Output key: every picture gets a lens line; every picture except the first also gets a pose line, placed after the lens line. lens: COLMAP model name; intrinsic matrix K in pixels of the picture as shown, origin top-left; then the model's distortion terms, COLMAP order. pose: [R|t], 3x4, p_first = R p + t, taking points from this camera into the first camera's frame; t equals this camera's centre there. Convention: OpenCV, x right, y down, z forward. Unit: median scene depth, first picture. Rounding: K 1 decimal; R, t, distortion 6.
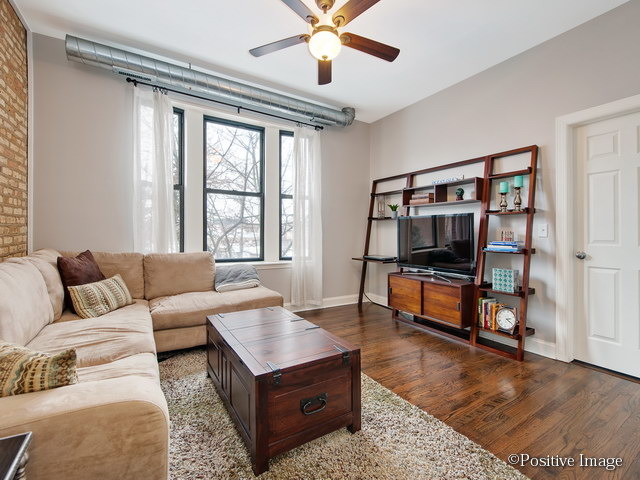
lens RADIAL K [[290.0, 0, 307.3], [0, 290.0, 236.8], [0, 0, 1]] dist [-0.027850, 0.000724]
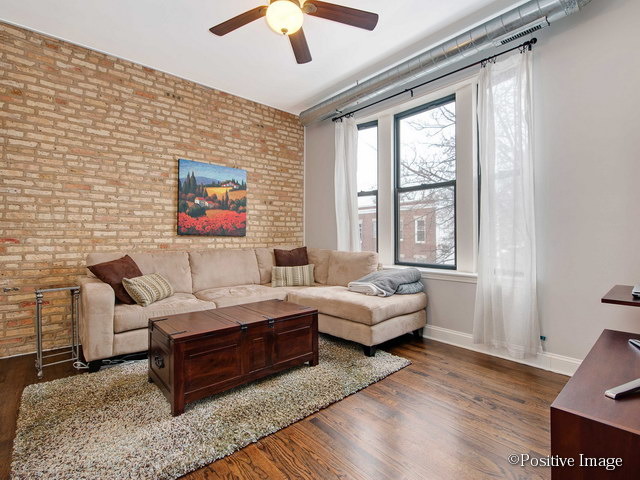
lens RADIAL K [[290.0, 0, 316.4], [0, 290.0, 240.0], [0, 0, 1]] dist [-0.027850, 0.000724]
pose [[0.190265, -0.001970, -0.981731, 0.600011], [-0.008397, 0.999958, -0.003634, 0.013961], [0.981697, 0.008935, 0.190241, 0.589508]]
